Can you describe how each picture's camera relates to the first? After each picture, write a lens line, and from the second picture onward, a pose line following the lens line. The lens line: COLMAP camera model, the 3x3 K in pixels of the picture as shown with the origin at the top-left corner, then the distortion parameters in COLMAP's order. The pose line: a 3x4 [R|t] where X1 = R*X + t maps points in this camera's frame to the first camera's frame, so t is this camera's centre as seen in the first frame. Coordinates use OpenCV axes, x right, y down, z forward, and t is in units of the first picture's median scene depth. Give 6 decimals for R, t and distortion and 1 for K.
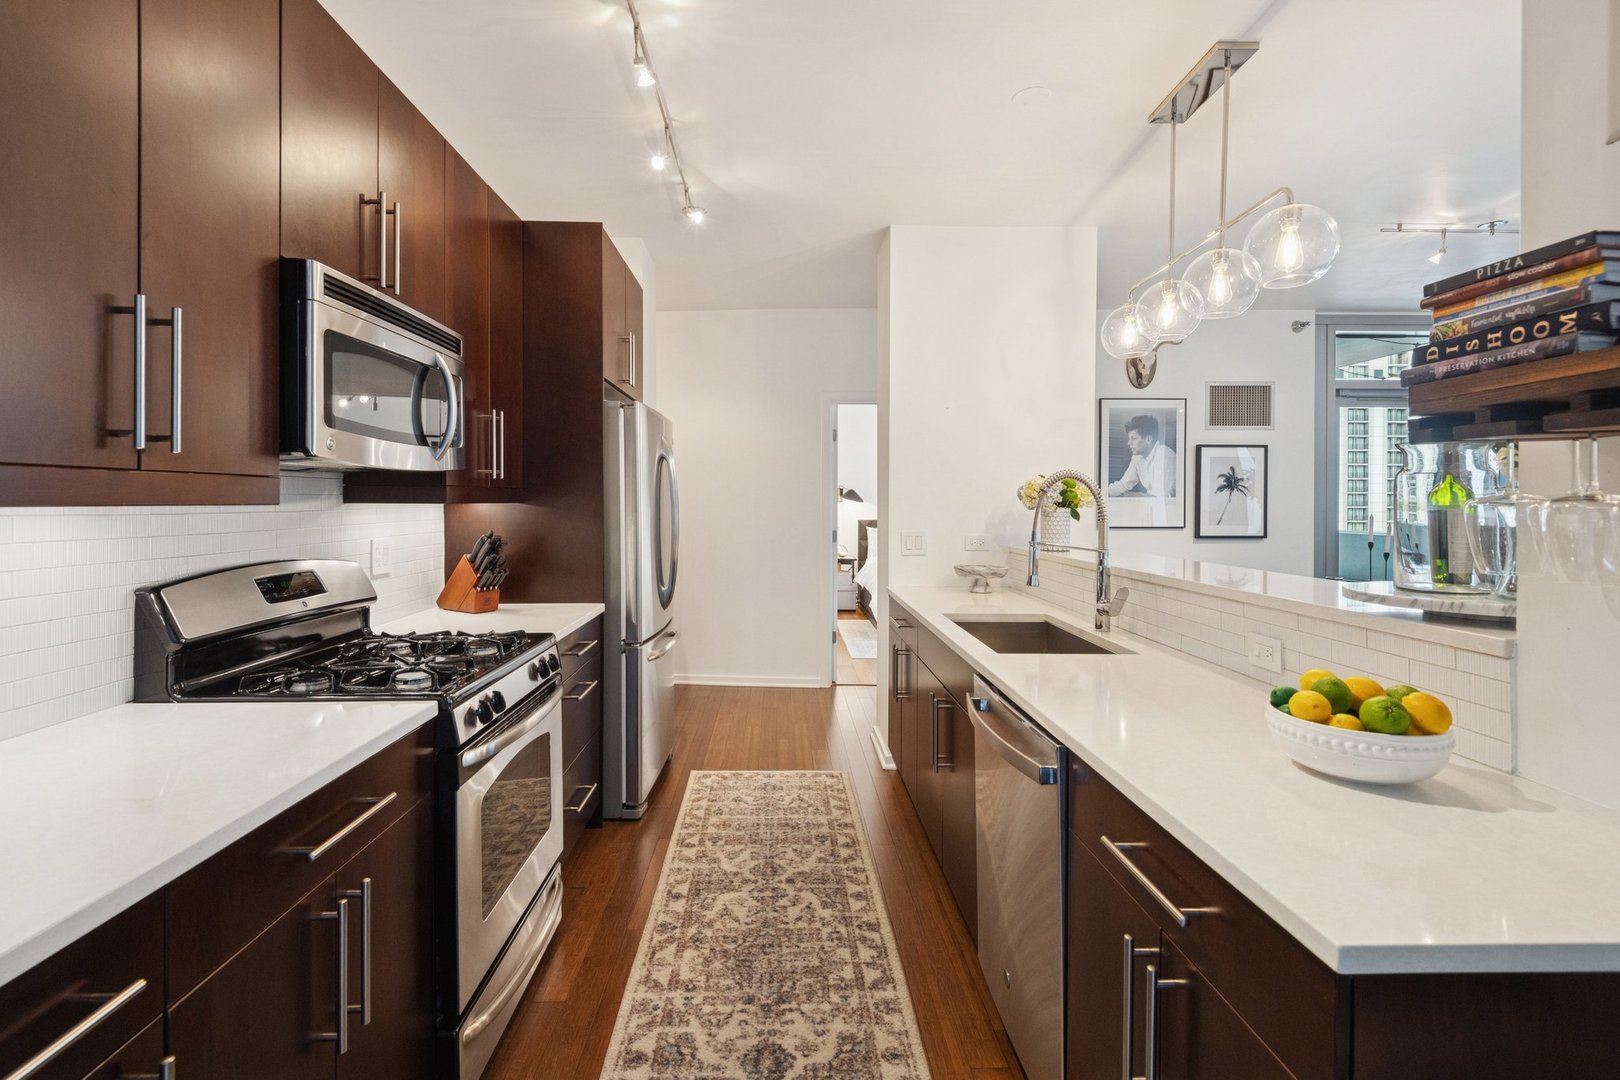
lens RADIAL K [[735.7, 0, 807.2], [0, 735.7, 493.2], [0, 0, 1]] dist [0.021248, -0.012080]
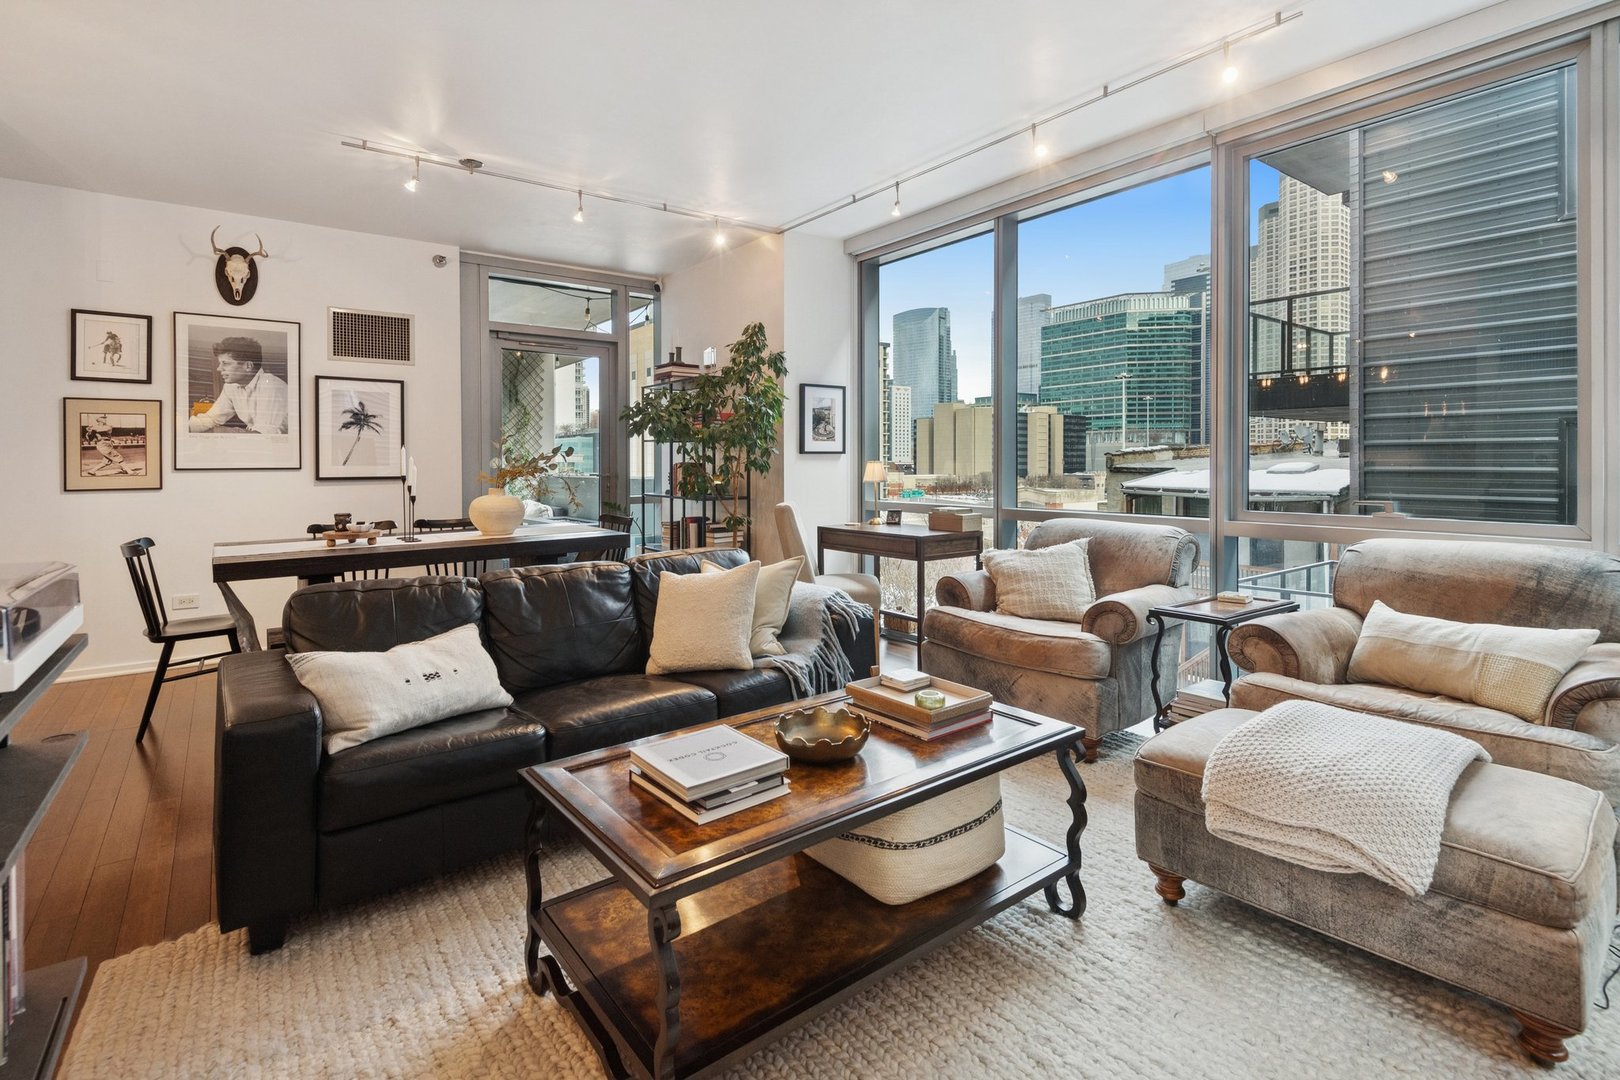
lens RADIAL K [[735.7, 0, 801.4], [0, 735.7, 473.4], [0, 0, 1]] dist [0.021248, -0.012080]
pose [[0.816014, -0.015438, 0.577825, 0.737184], [0.002388, 0.999725, 0.023338, 0.049766], [-0.578027, -0.017664, 0.815827, -0.115227]]
